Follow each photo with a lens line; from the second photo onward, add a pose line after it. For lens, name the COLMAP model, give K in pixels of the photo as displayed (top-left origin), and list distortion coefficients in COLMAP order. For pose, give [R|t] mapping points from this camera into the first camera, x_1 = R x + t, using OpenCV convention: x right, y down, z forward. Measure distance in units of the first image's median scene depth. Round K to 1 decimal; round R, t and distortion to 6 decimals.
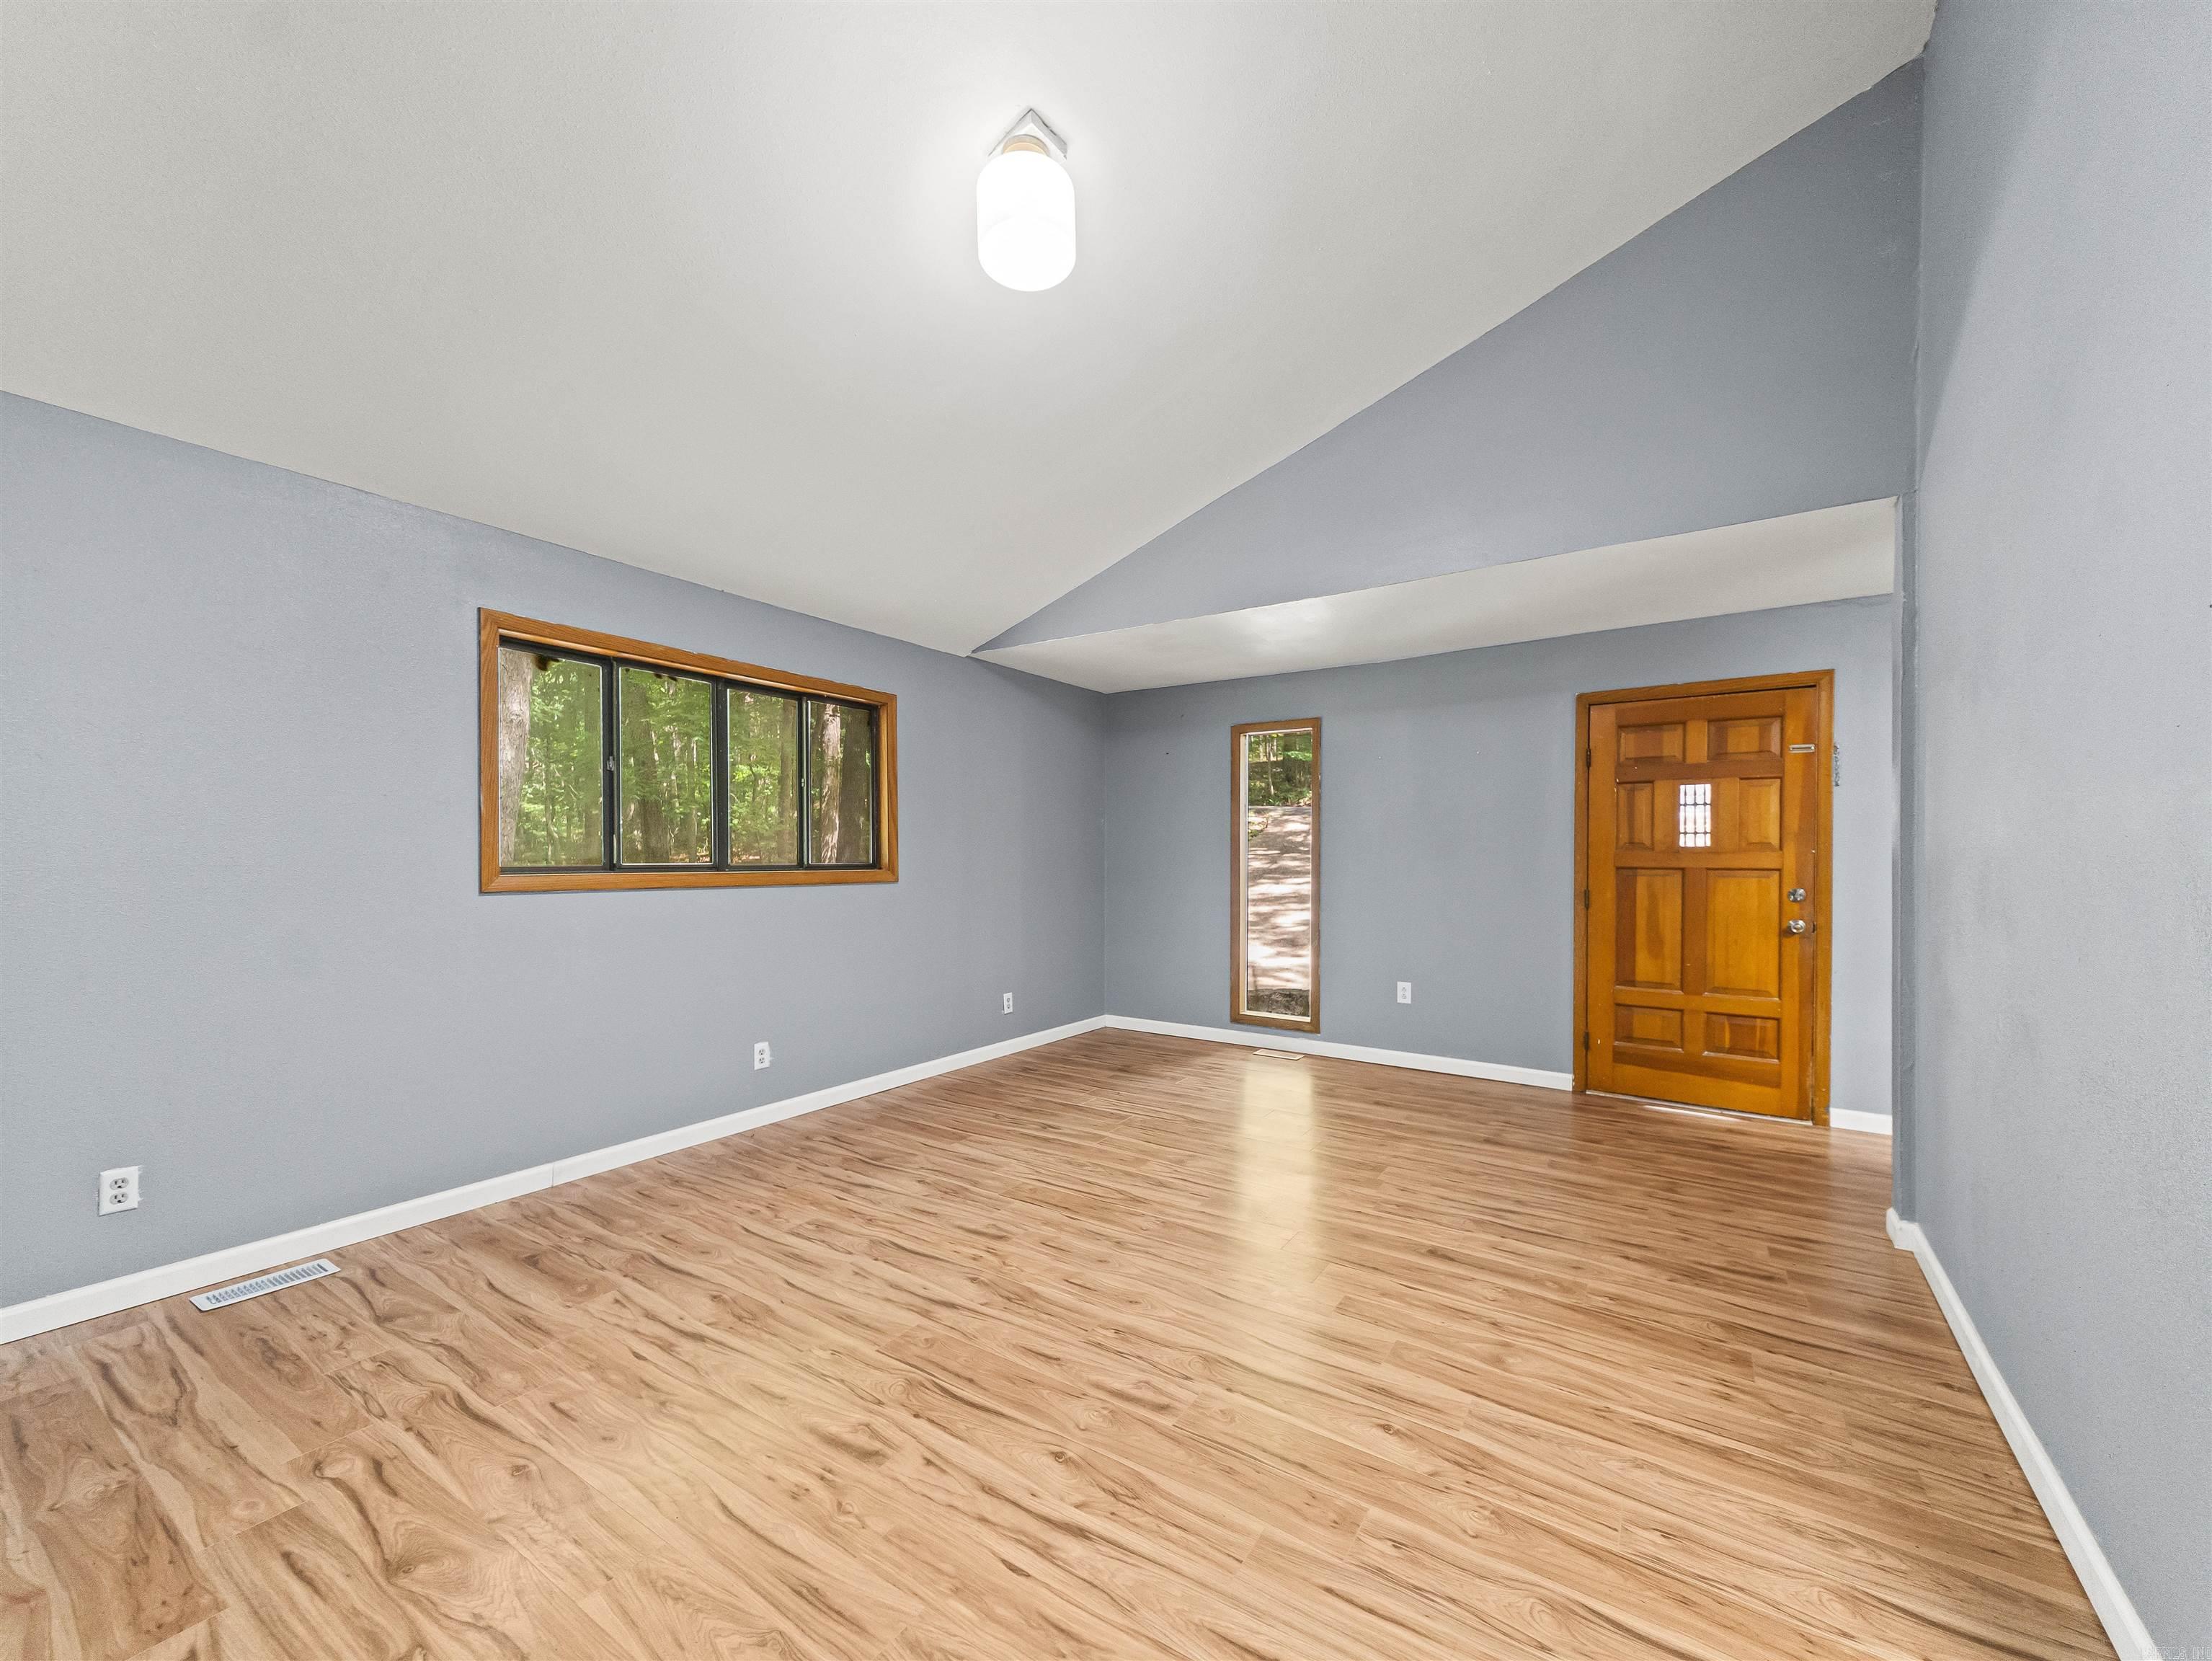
lens RADIAL K [[869.3, 0, 1109.4], [0, 869.3, 869.5], [0, 0, 1]] dist [0.030357, -0.010171]
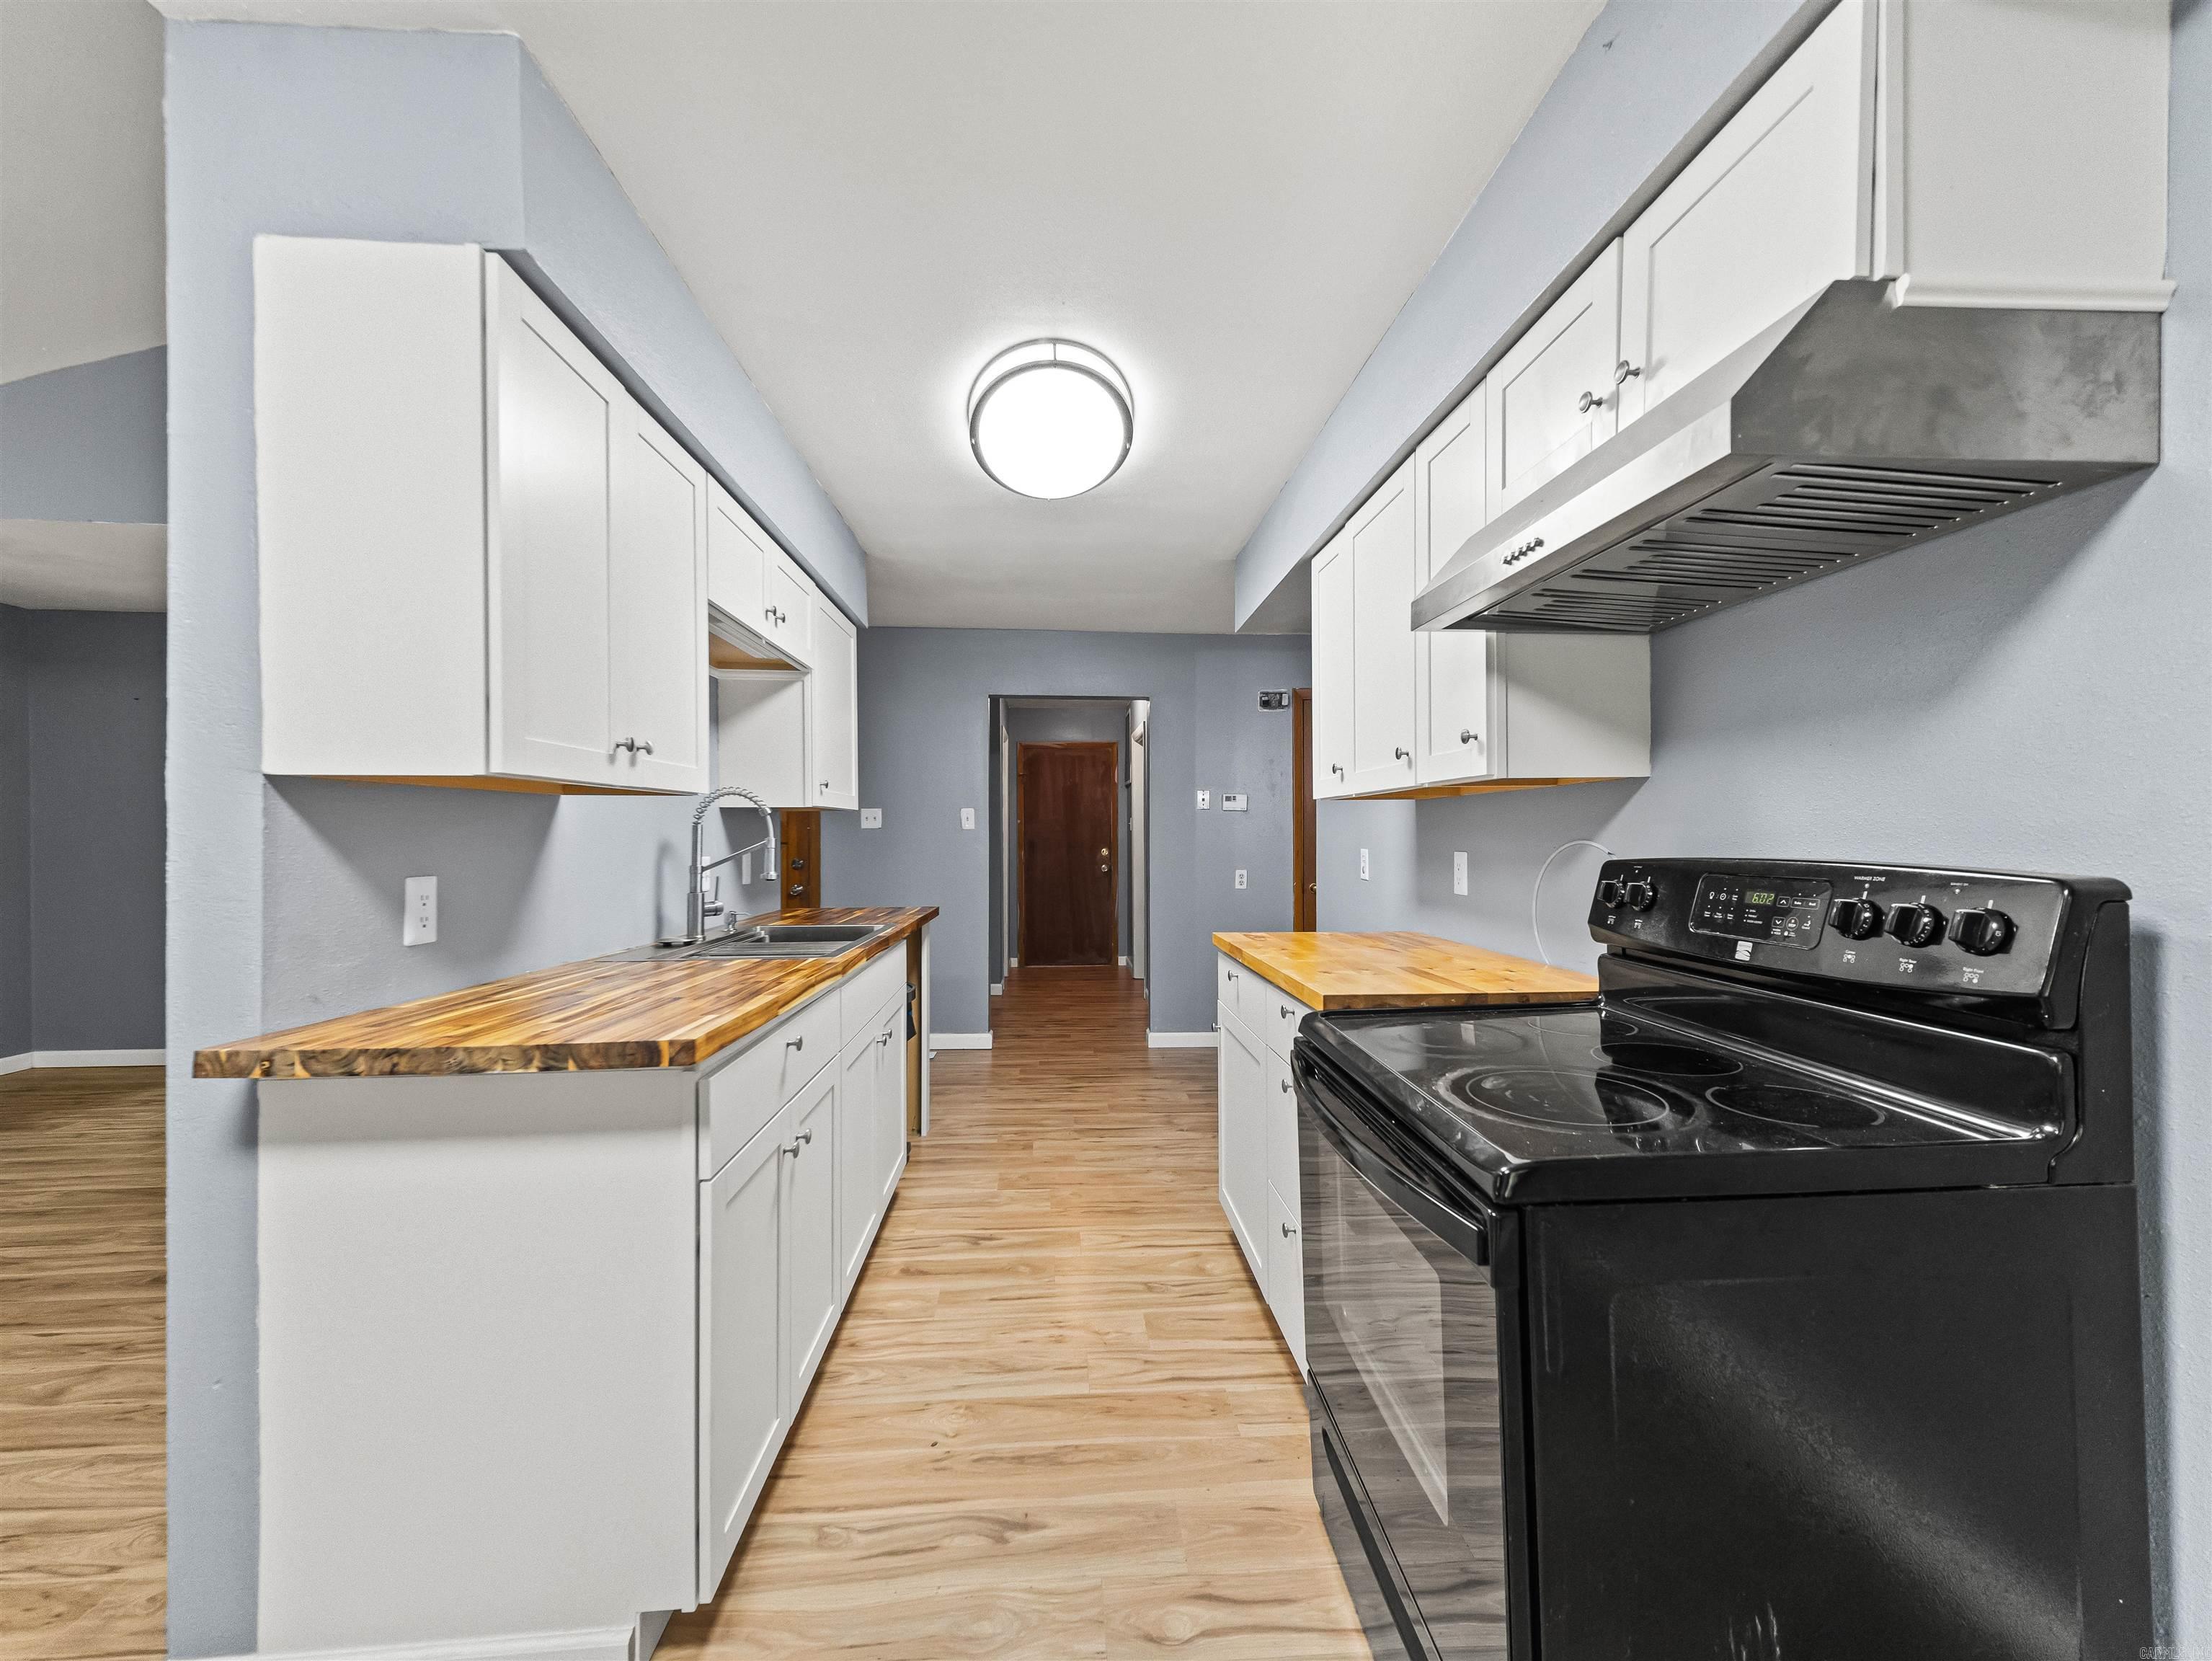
lens RADIAL K [[873.2, 0, 1106.0], [0, 873.2, 830.5], [0, 0, 1]] dist [0.020802, -0.004447]
pose [[0.804266, -0.001150, 0.594269, 0.488943], [0.011069, 0.999854, -0.013045, 0.003375], [-0.594167, 0.017070, 0.804161, -0.244548]]
